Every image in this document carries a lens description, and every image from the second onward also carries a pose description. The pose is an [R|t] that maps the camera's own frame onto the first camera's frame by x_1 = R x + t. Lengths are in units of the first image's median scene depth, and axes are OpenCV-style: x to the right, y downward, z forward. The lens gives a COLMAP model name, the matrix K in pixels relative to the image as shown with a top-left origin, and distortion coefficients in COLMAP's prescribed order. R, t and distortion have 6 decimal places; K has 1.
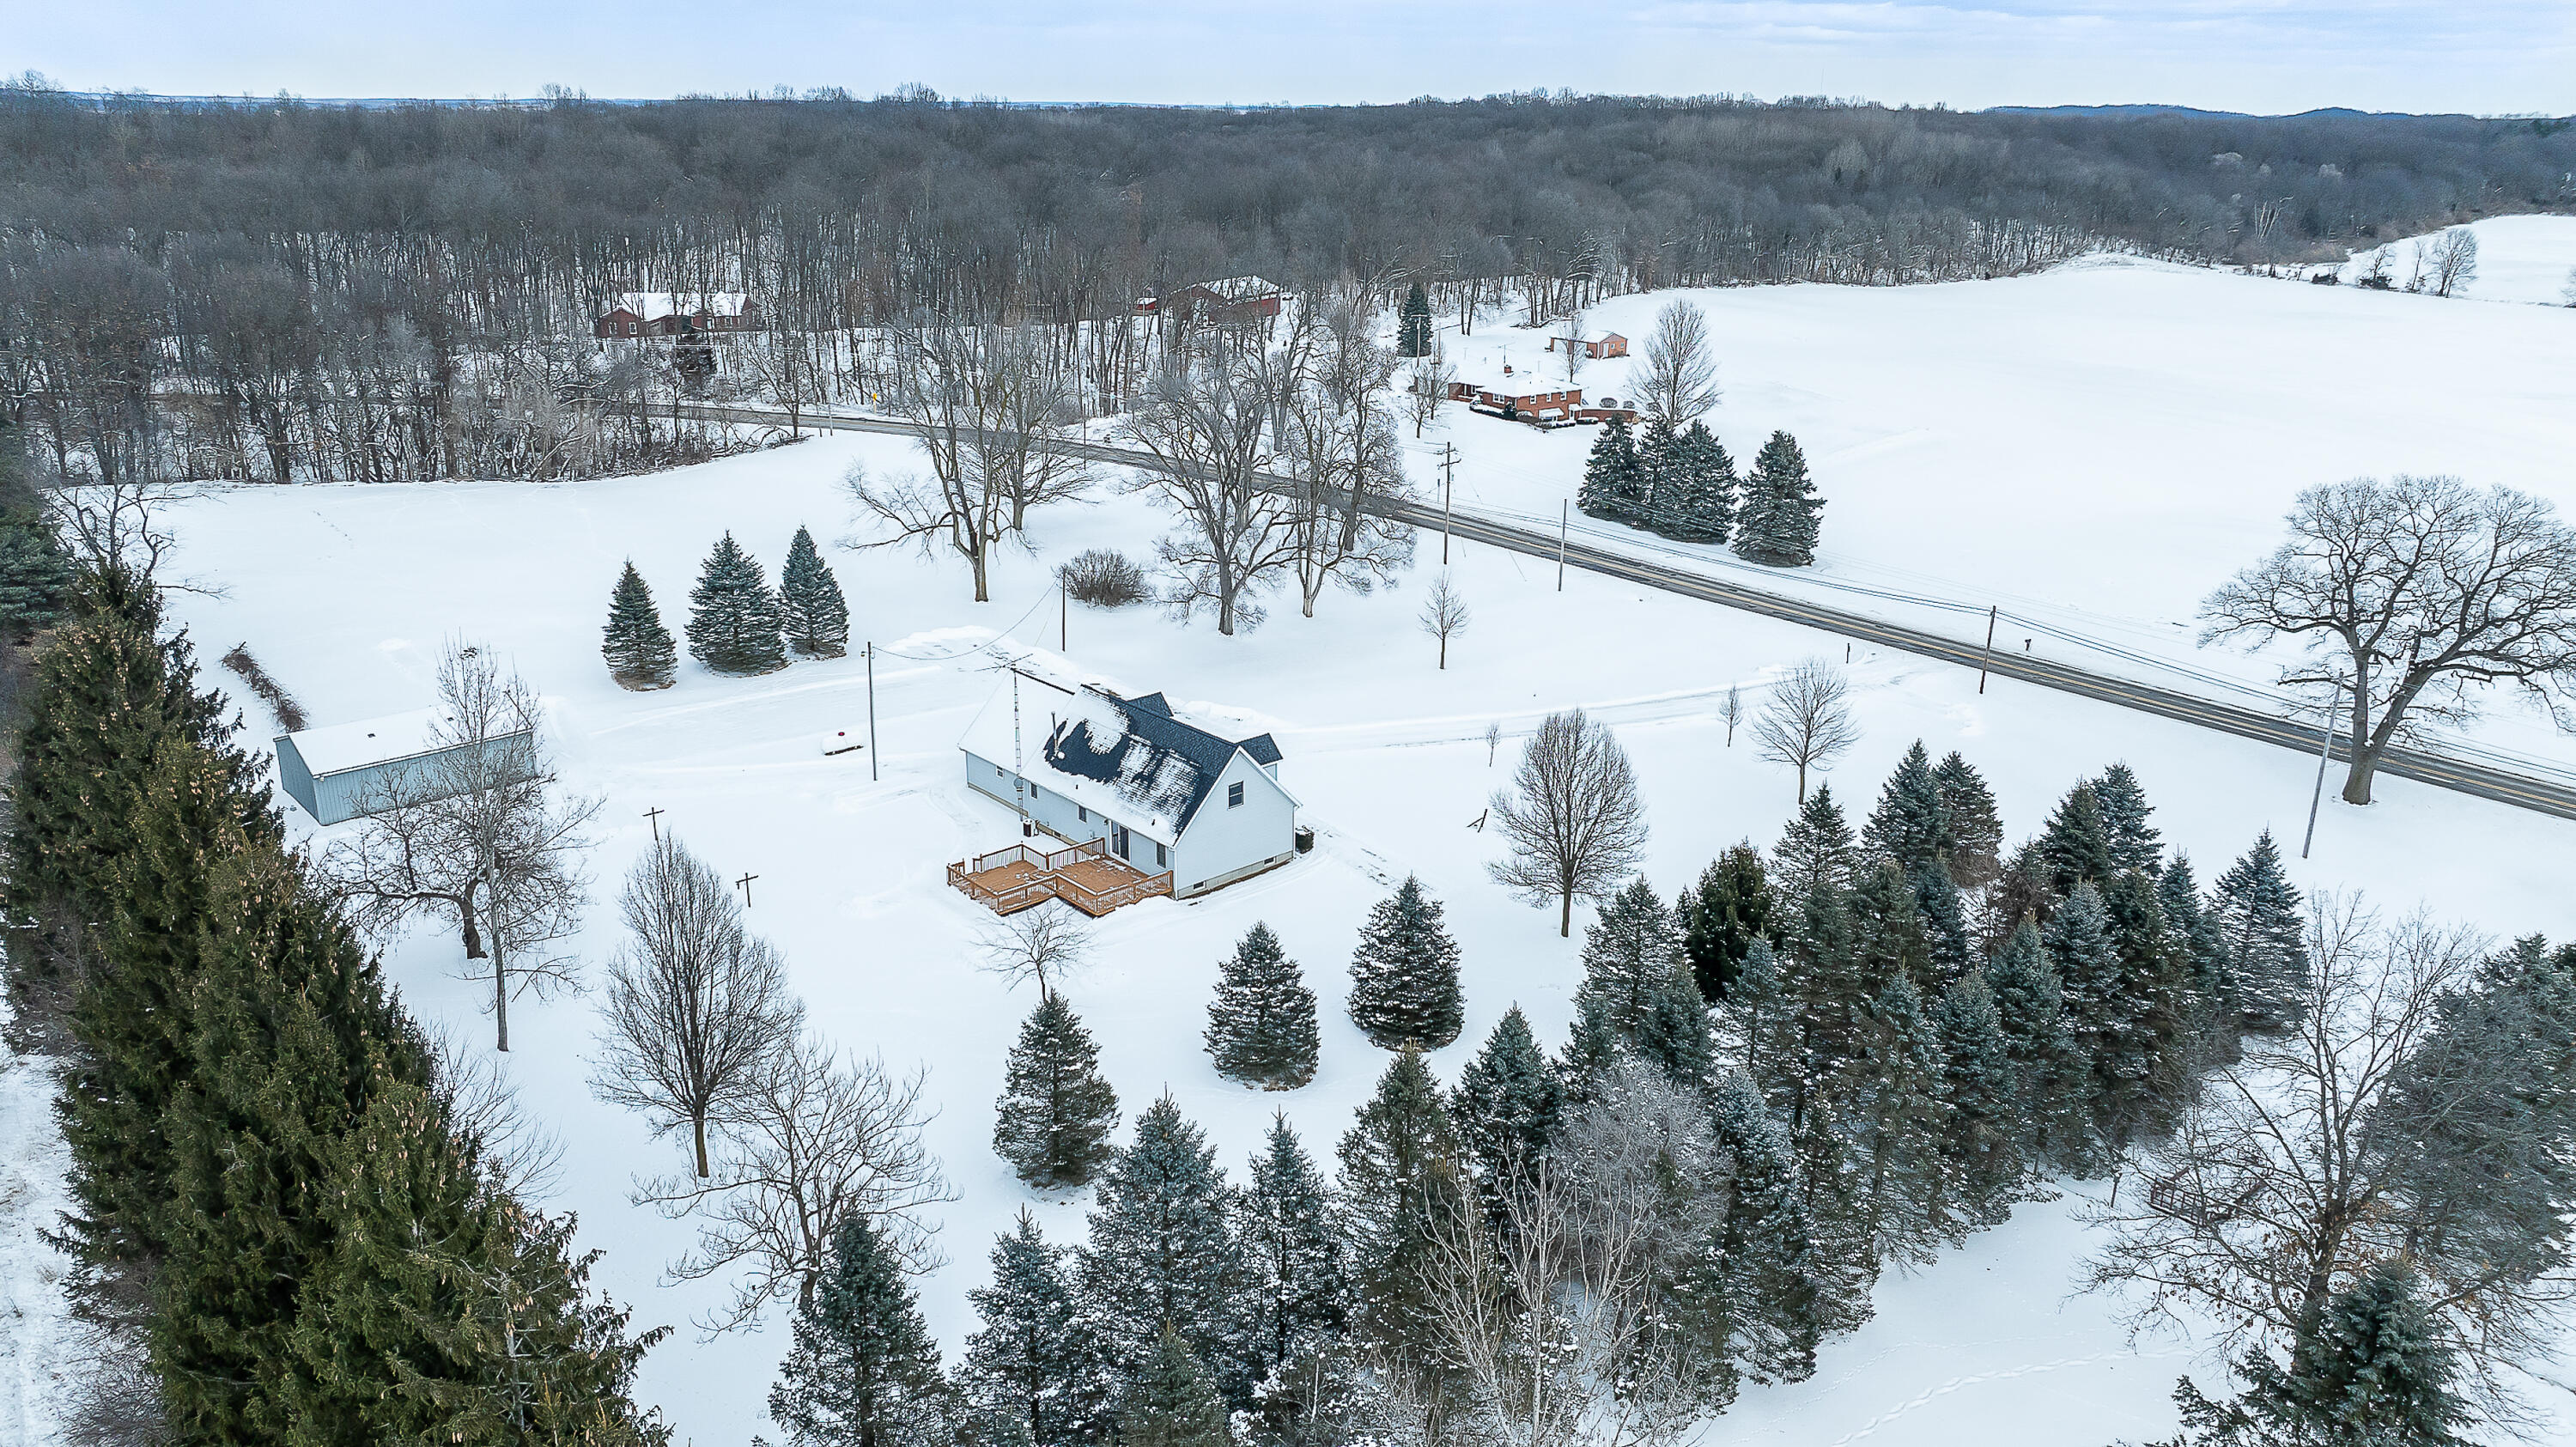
lens RADIAL K [[1818.7, 0, 1304.1], [0, 1818.7, 722.8], [0, 0, 1]] dist [-0.036027, 0.040061]
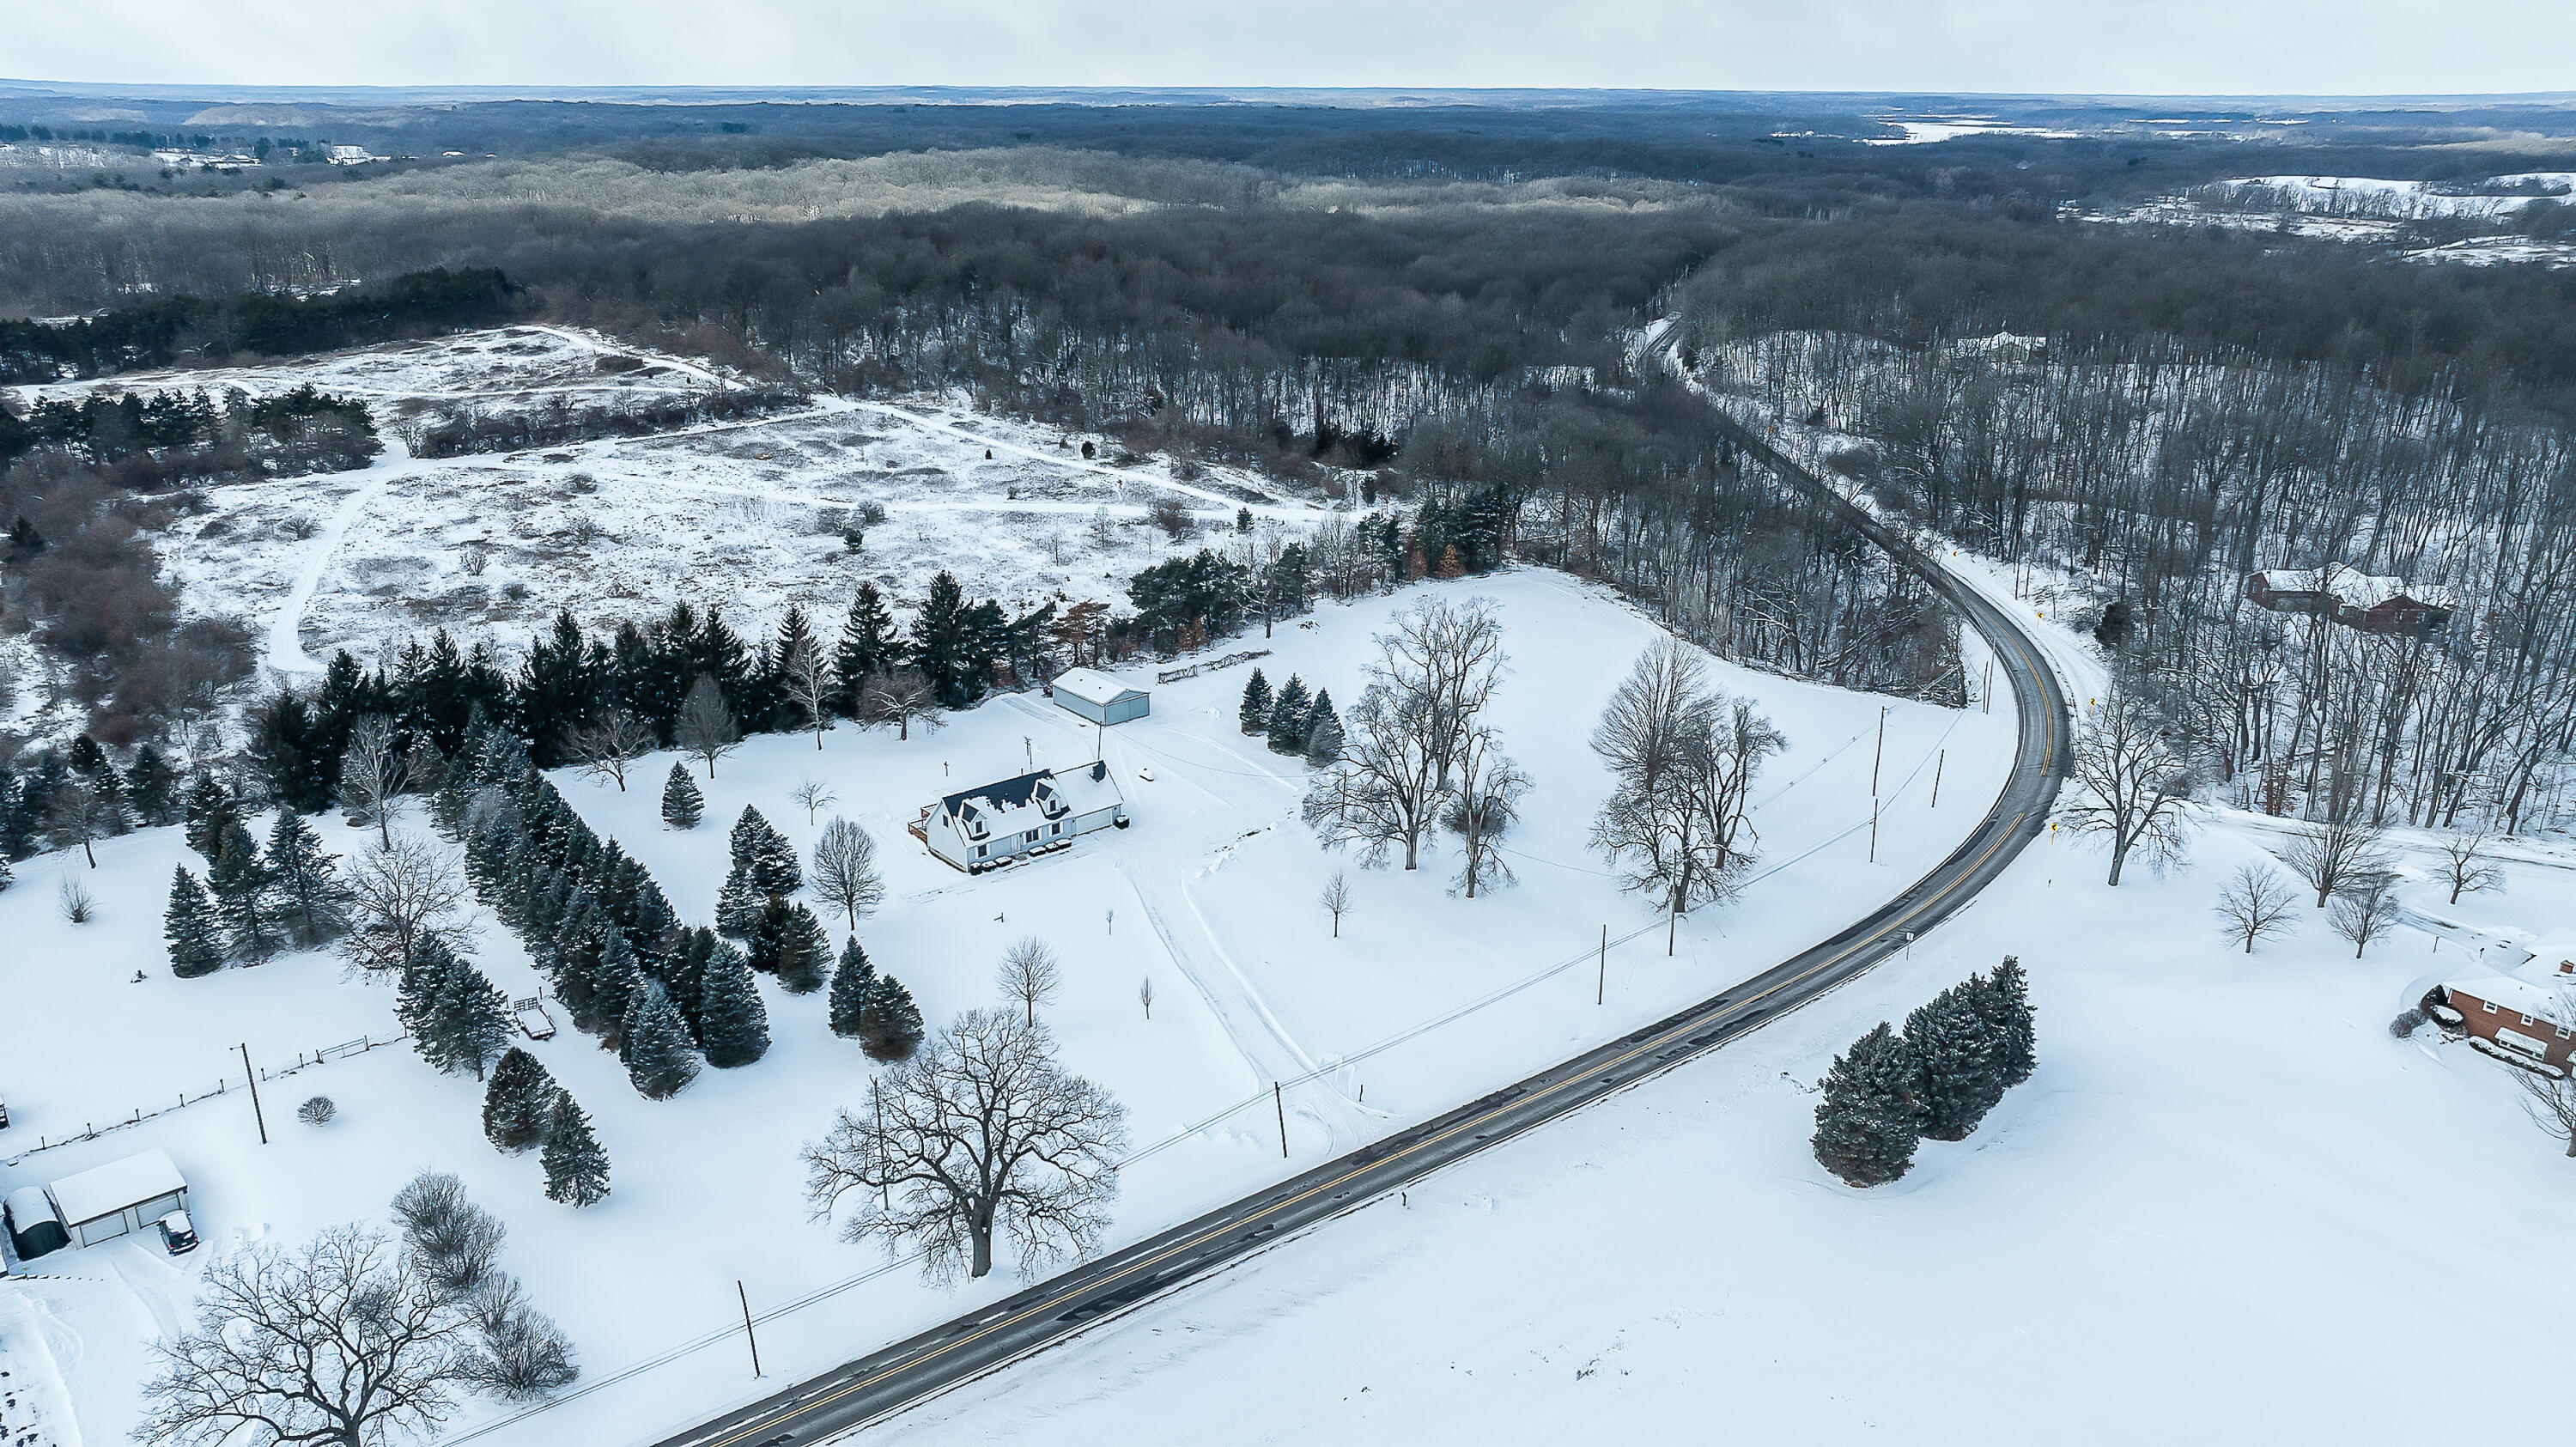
lens RADIAL K [[1815.4, 0, 1298.4], [0, 1815.4, 710.8], [0, 0, 1]] dist [-0.017885, 0.003917]
pose [[-0.028796, 0.316763, -0.948068, 1.393703], [-0.329652, 0.892390, 0.308173, -0.627605], [0.943663, 0.321406, 0.078725, 0.880265]]
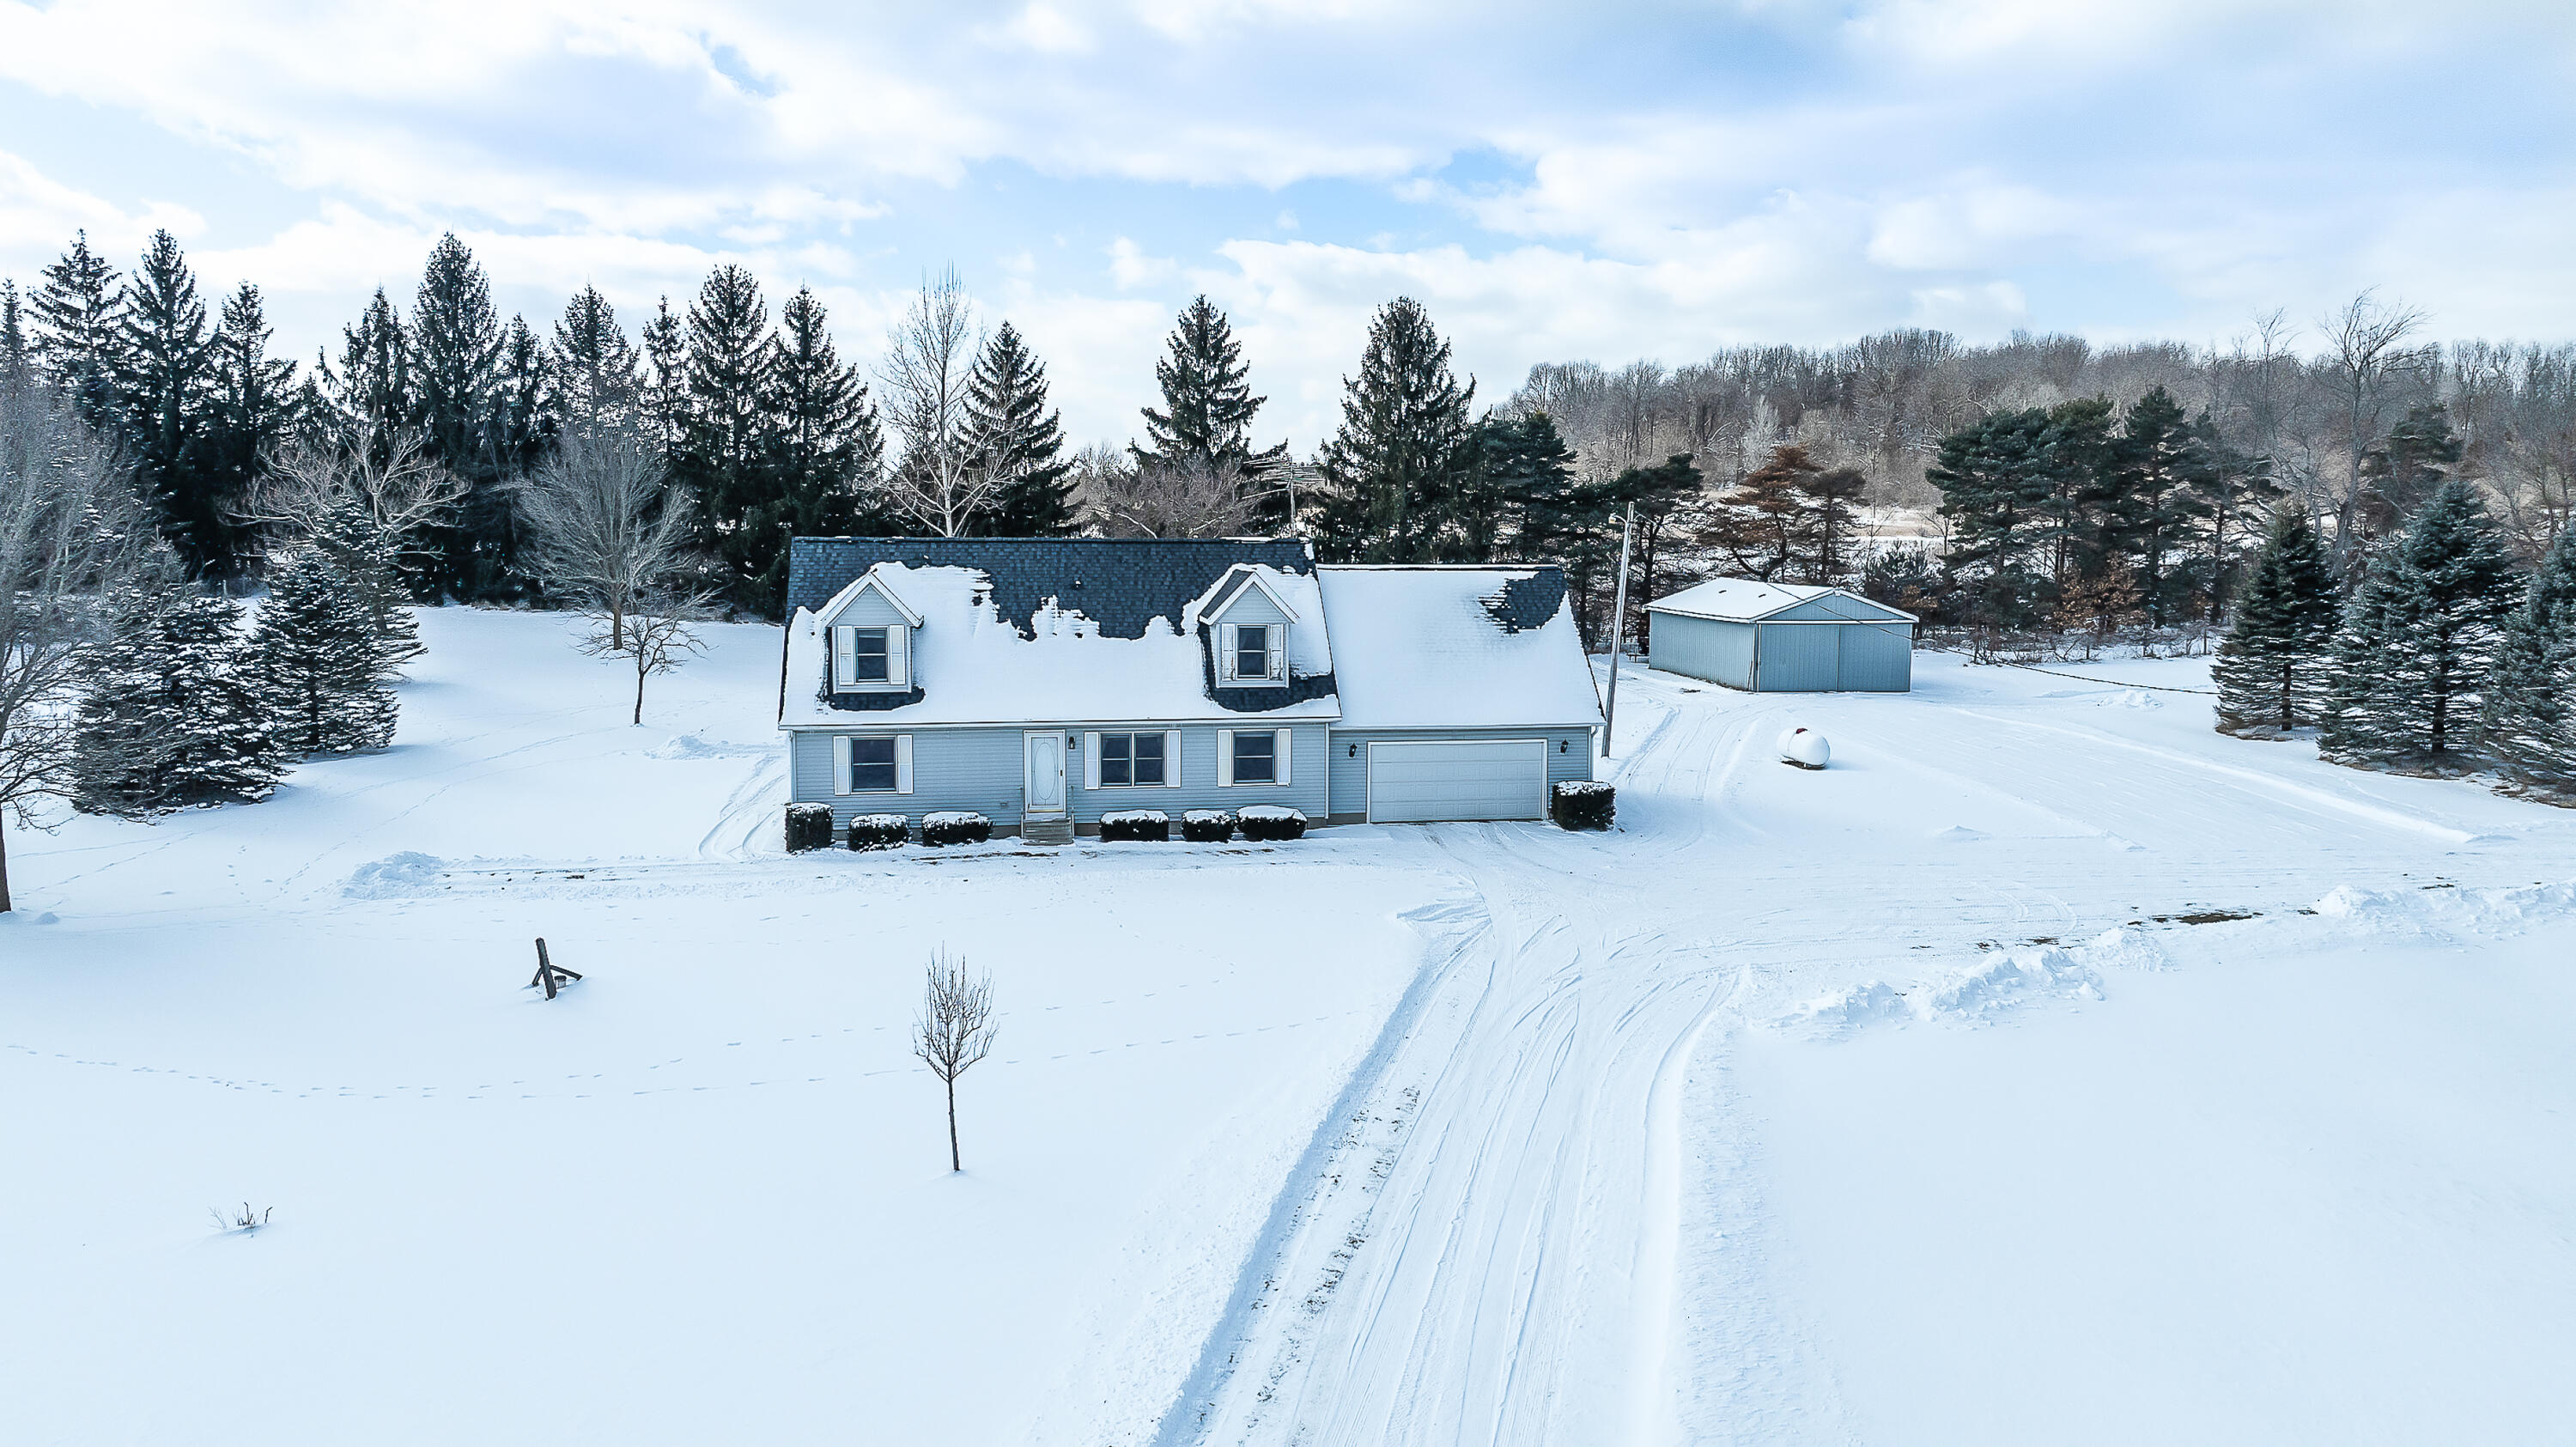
lens RADIAL K [[1815.4, 0, 1298.4], [0, 1815.4, 710.8], [0, 0, 1]] dist [-0.017885, 0.003917]
pose [[-0.540145, 0.073576, -0.838350, 0.232510], [-0.285245, 0.921199, 0.264629, -0.086253], [0.791757, 0.382073, -0.476594, 1.014621]]
